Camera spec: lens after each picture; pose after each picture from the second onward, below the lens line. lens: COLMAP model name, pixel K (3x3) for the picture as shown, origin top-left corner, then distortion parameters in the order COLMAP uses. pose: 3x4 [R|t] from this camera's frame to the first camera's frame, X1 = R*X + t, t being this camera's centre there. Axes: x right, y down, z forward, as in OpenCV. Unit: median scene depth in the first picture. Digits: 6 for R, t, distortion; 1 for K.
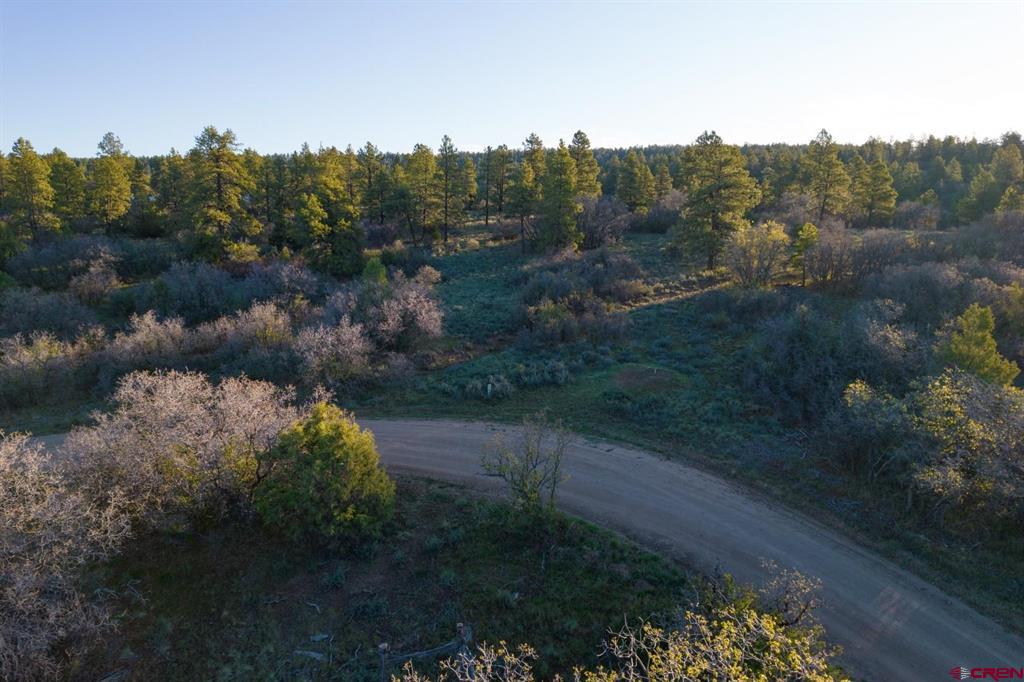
lens RADIAL K [[687.4, 0, 515.8], [0, 687.4, 346.9], [0, 0, 1]] dist [0.095921, -0.039239]
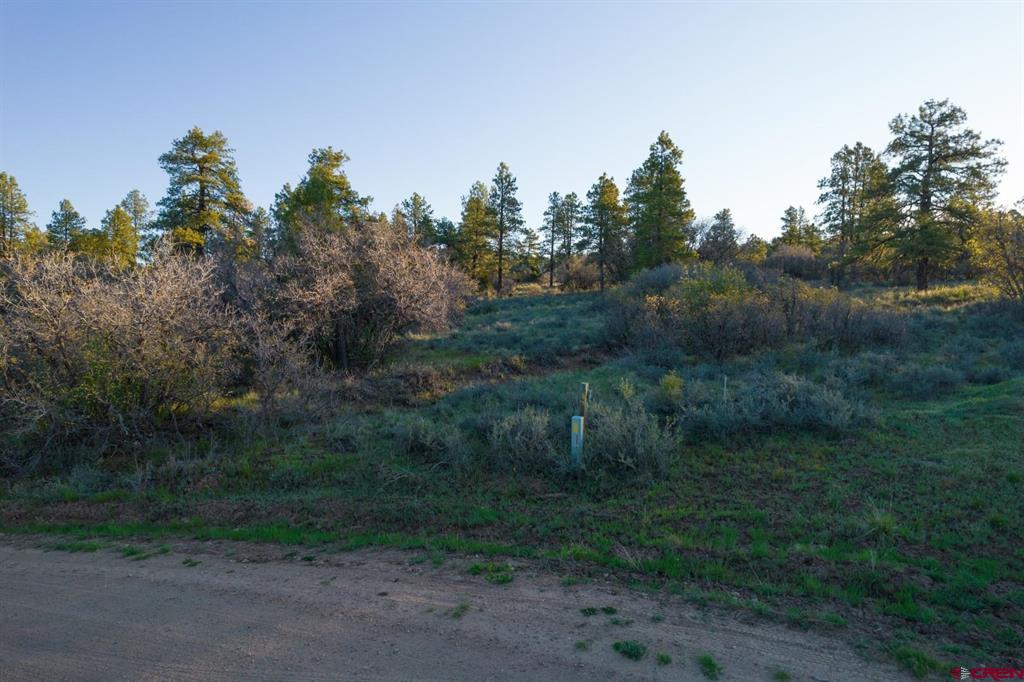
lens RADIAL K [[687.4, 0, 512.9], [0, 687.4, 336.8], [0, 0, 1]] dist [0.095921, -0.039239]
pose [[0.995633, 0.002804, -0.093315, -0.017199], [-0.017845, 0.986835, -0.160741, 0.029788], [0.091636, 0.161704, 0.982576, 0.324981]]
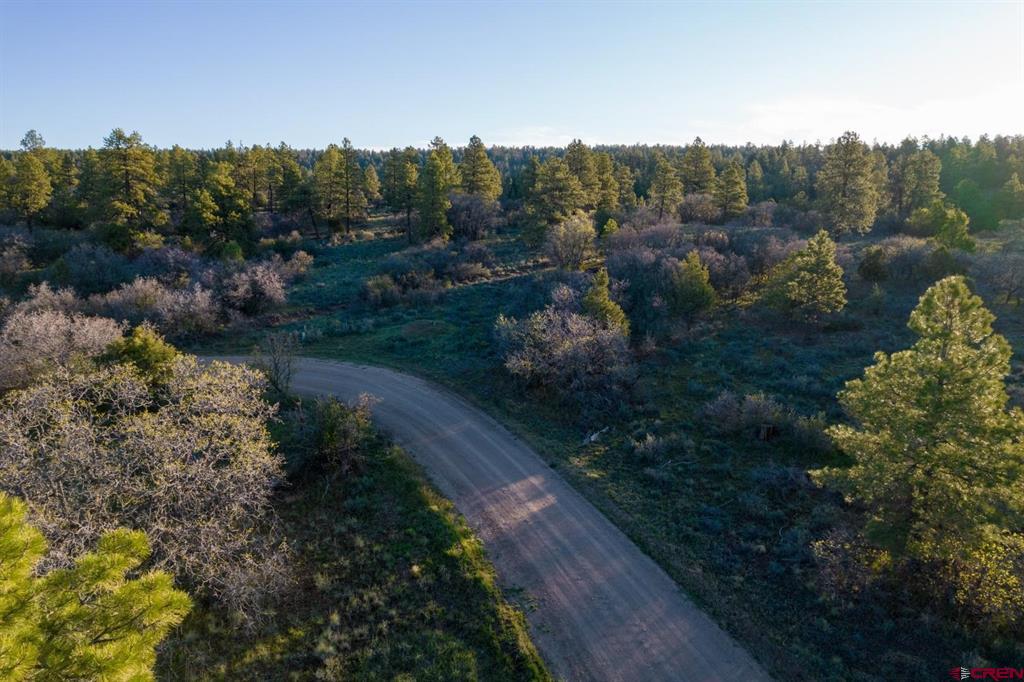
lens RADIAL K [[687.4, 0, 515.2], [0, 687.4, 346.1], [0, 0, 1]] dist [0.095921, -0.039239]
pose [[0.998124, -0.007222, 0.060796, 0.131805], [0.007063, 0.999971, 0.002831, 0.036096], [-0.060815, -0.002396, 0.998146, -0.175034]]
